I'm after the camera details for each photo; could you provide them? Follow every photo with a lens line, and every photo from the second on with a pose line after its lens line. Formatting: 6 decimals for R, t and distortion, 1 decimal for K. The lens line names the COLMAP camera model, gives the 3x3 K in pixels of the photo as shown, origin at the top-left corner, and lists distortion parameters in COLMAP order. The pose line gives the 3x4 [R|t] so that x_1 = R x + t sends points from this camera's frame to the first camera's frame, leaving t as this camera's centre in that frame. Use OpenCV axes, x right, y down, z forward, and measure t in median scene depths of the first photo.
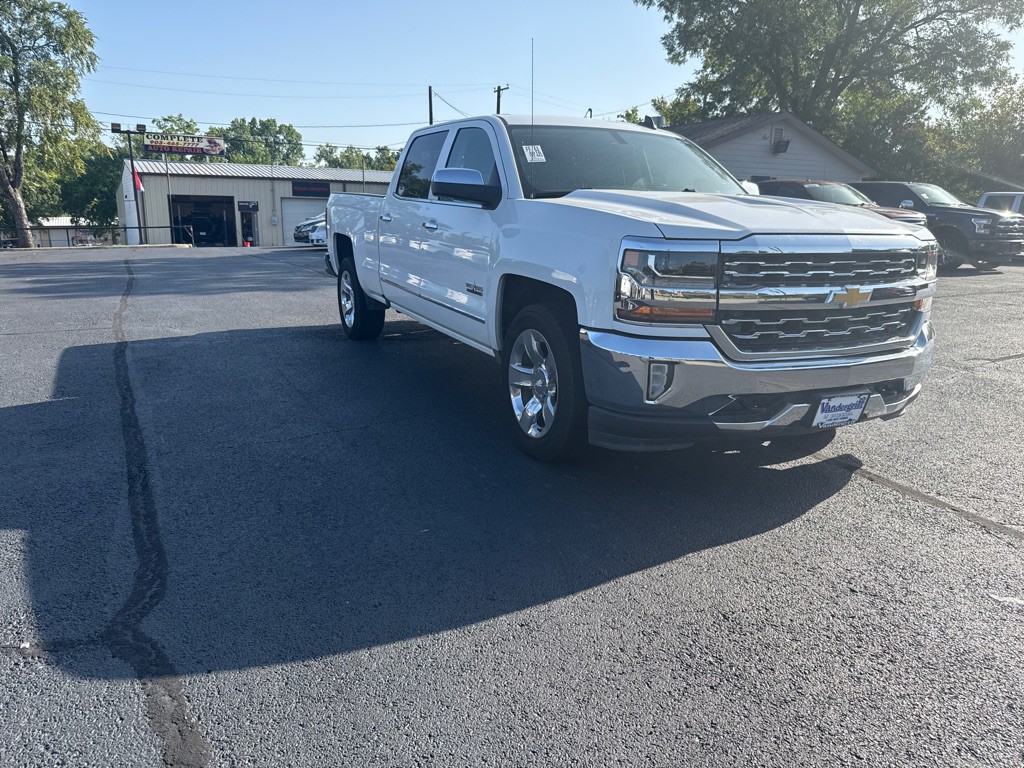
lens RADIAL K [[736.9, 0, 512.0], [0, 736.9, 384.0], [0, 0, 1]] dist [0.014791, -0.010677]
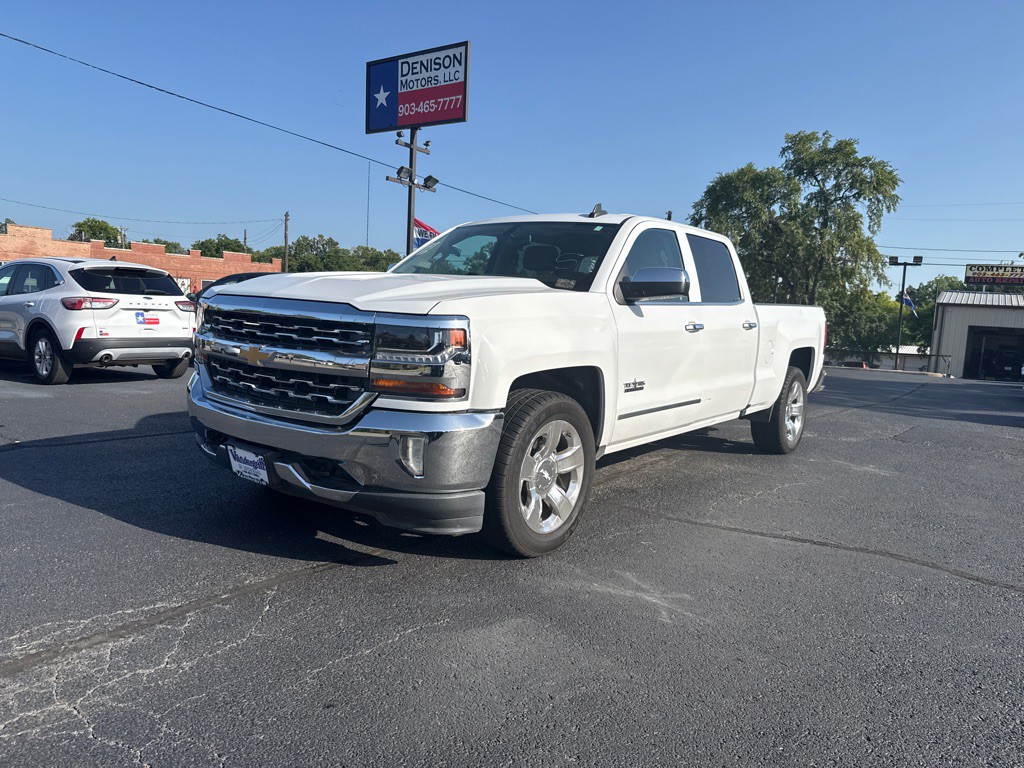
lens RADIAL K [[725.9, 0, 521.5], [0, 725.9, 383.4], [0, 0, 1]] dist [0.092097, -0.113079]
pose [[0.458918, 0.102969, -0.882492, 0.175474], [-0.257431, 0.966065, -0.021151, -0.017384], [0.850366, 0.236888, 0.469852, 0.095156]]
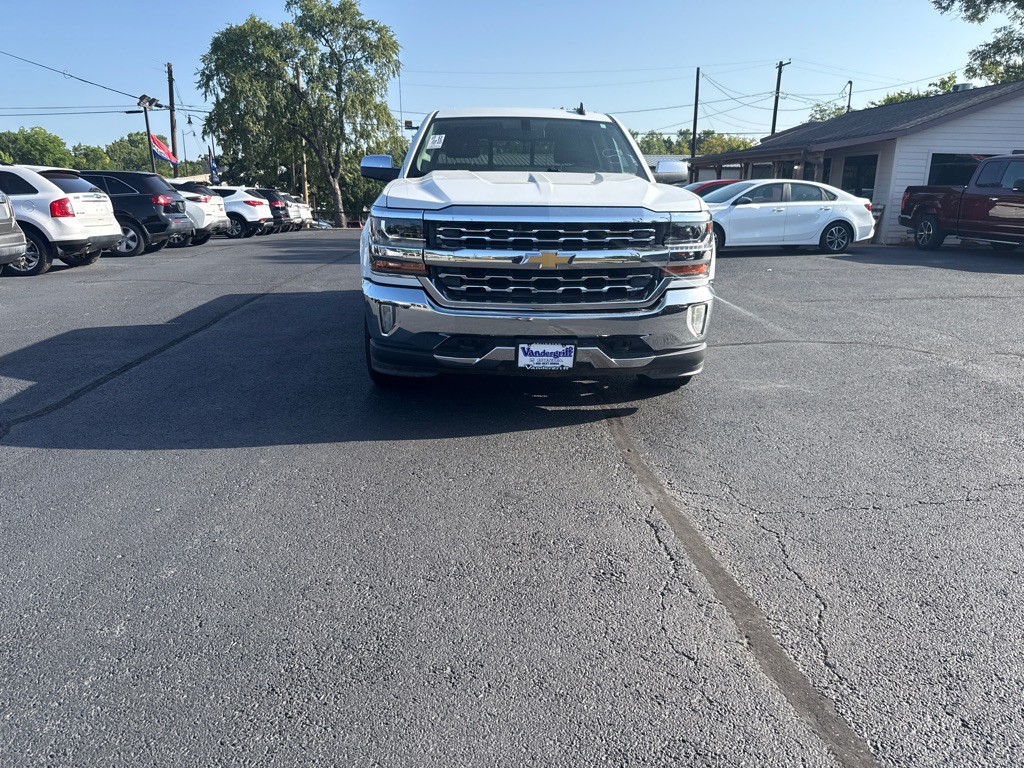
lens RADIAL K [[726.2, 0, 512.1], [0, 726.2, 403.1], [0, 0, 1]] dist [0.006162, -0.007651]
pose [[0.920055, 0.102531, -0.378134, 0.098260], [-0.084511, 0.994366, 0.063993, 0.004739], [0.382565, -0.026920, 0.923536, -0.012016]]
